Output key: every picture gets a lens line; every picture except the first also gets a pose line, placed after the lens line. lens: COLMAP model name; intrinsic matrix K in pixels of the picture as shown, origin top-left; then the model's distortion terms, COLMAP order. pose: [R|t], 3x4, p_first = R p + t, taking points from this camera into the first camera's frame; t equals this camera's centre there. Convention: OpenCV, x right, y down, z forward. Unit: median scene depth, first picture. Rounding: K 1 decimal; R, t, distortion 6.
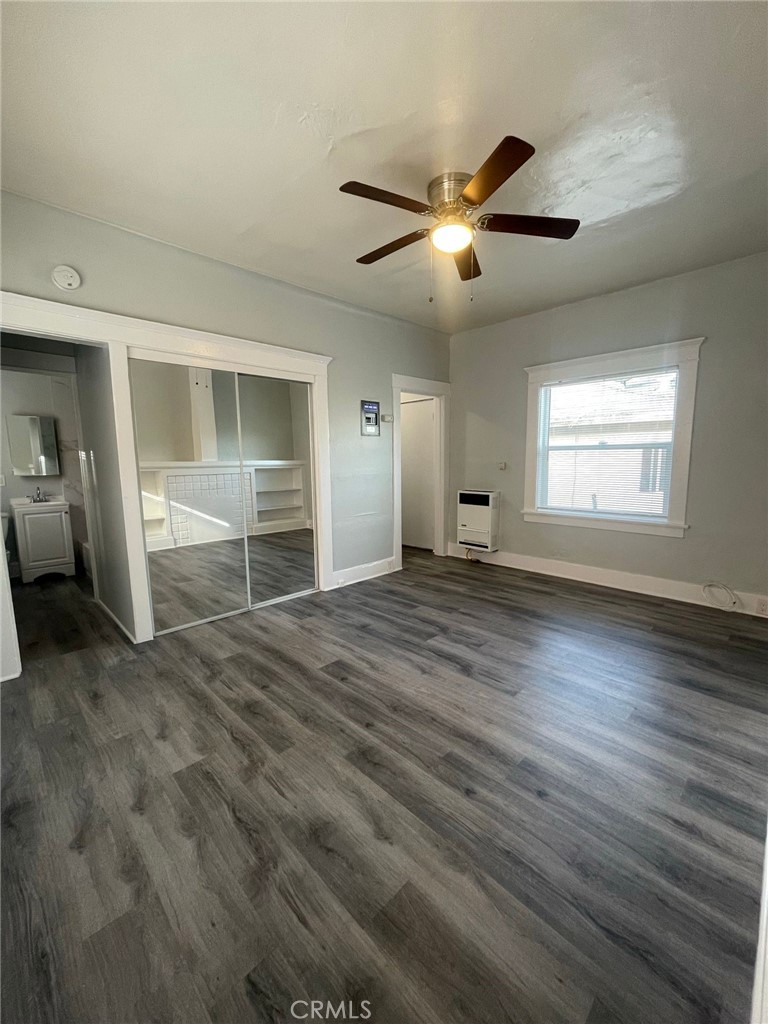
lens RADIAL K [[409.8, 0, 383.2], [0, 409.8, 511.0], [0, 0, 1]] dist [-0.019327, -0.000093]
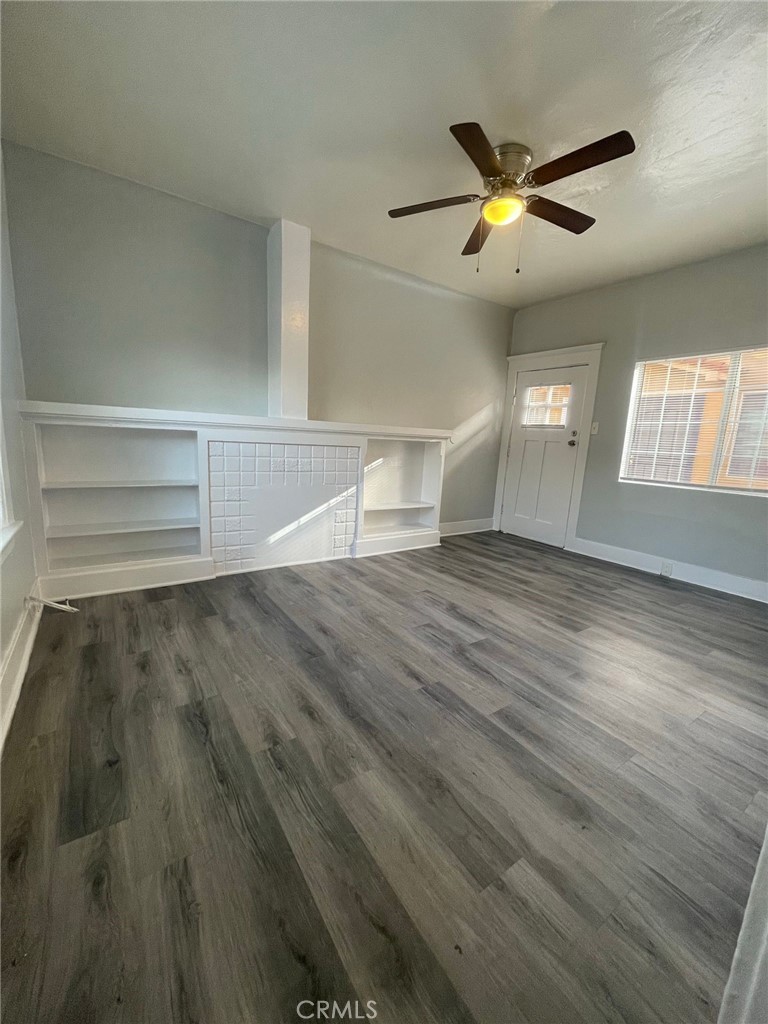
lens RADIAL K [[409.8, 0, 383.3], [0, 409.8, 510.4], [0, 0, 1]] dist [-0.019327, -0.000093]
pose [[-0.983897, -0.063967, 0.166900, 0.195651], [-0.010954, 0.953591, 0.300906, -0.195972], [-0.178402, 0.294232, -0.938936, 1.810664]]
